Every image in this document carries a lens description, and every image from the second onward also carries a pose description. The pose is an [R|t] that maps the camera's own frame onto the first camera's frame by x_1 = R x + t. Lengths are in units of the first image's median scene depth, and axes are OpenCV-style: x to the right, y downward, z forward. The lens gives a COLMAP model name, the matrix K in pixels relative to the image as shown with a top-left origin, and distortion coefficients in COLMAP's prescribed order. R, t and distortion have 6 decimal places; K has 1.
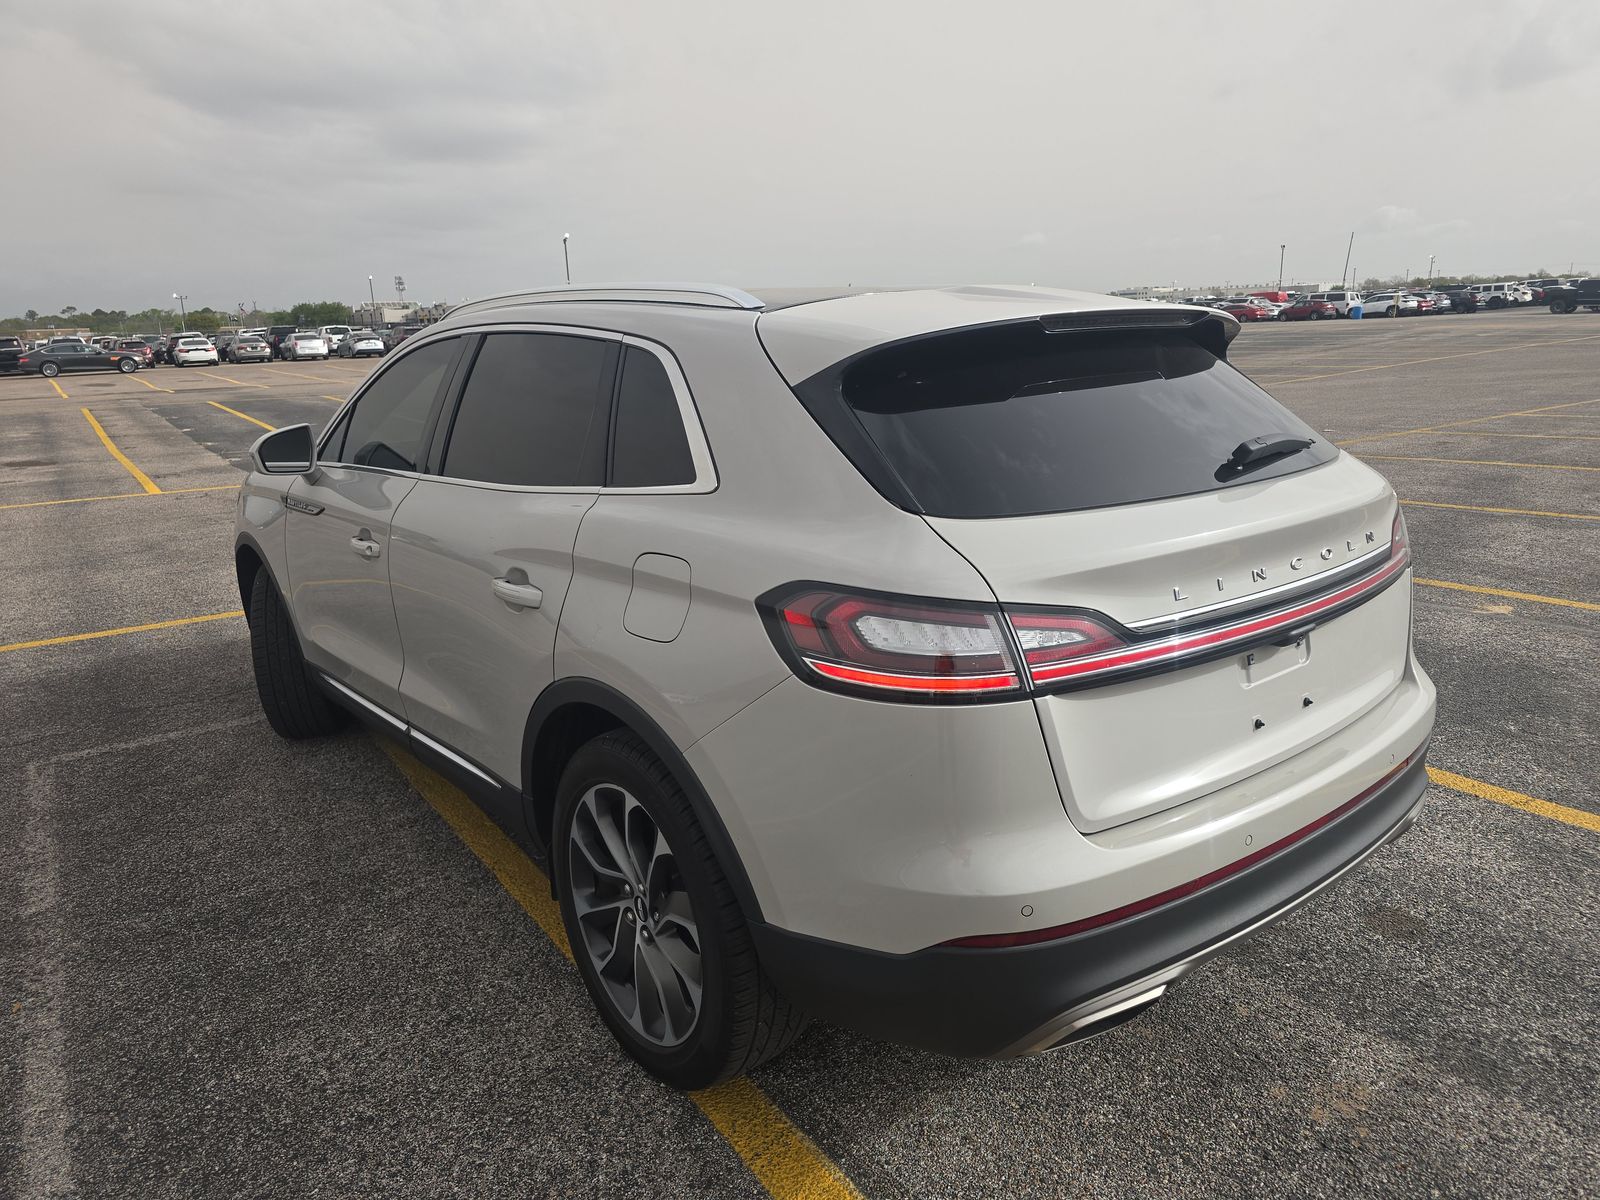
lens RADIAL K [[1076.5, 0, 813.8], [0, 1076.5, 600.2], [0, 0, 1]] dist [0.017759, -0.013022]
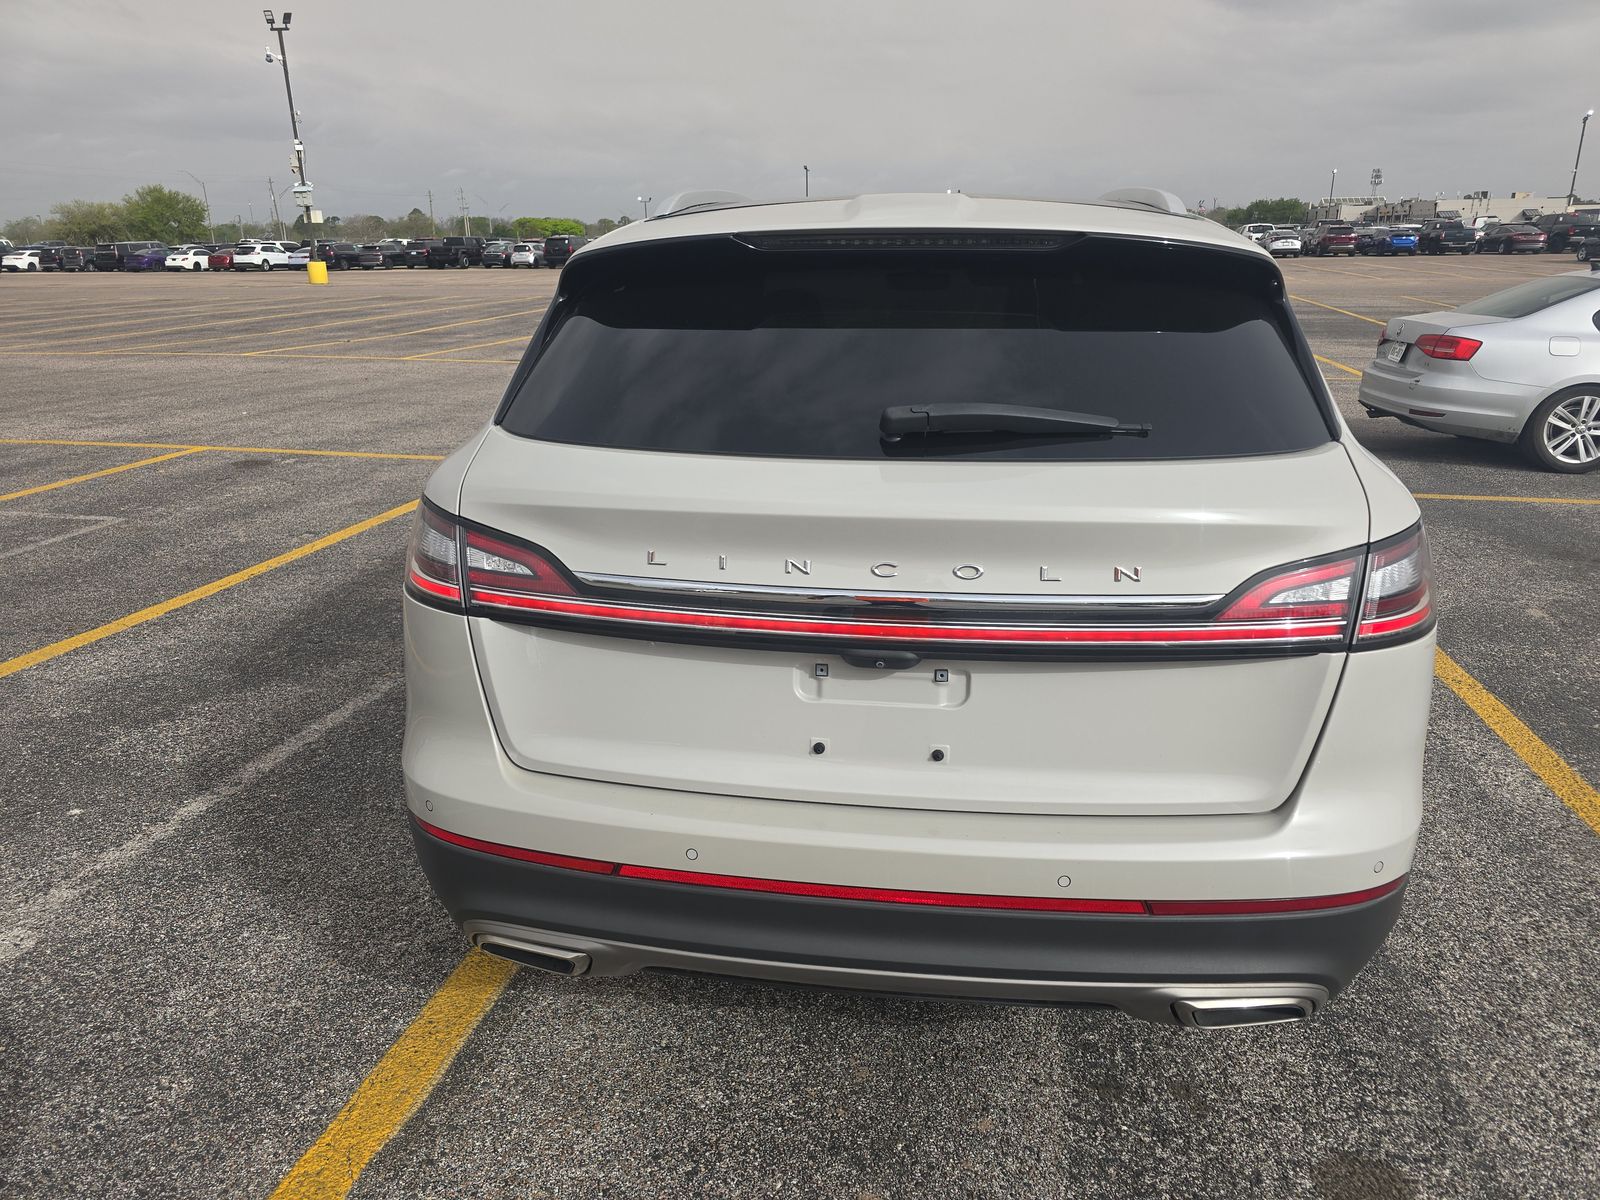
lens RADIAL K [[1076.5, 0, 800.6], [0, 1076.5, 600.3], [0, 0, 1]] dist [0.017759, -0.013022]
pose [[0.690637, 0.248476, -0.679176, 0.903119], [-0.188735, 0.968506, 0.162407, -0.120789], [0.698140, 0.016020, 0.715782, 0.392490]]
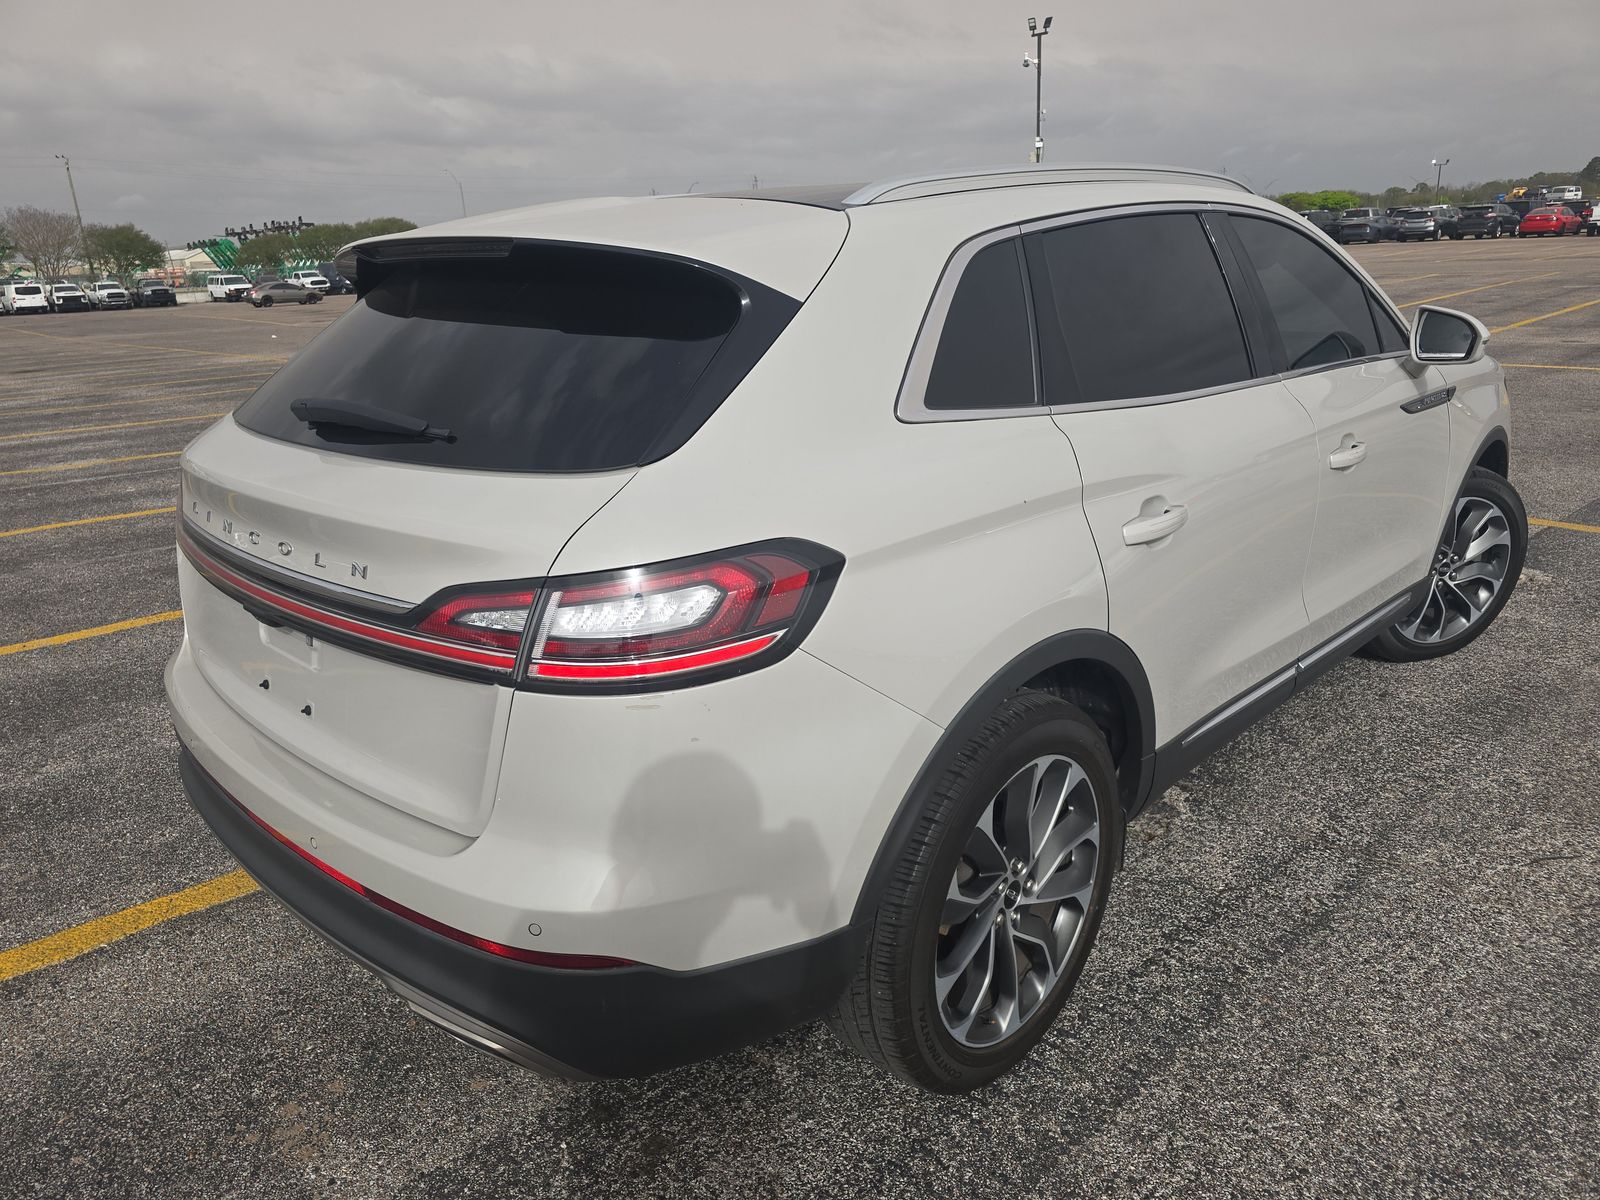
lens RADIAL K [[1076.5, 0, 789.0], [0, 1076.5, 599.1], [0, 0, 1]] dist [0.017759, -0.013022]
pose [[0.108514, 0.324895, -0.939504, 1.312848], [-0.193557, 0.933903, 0.300602, -0.329974], [0.975069, 0.149228, 0.164227, 1.240550]]
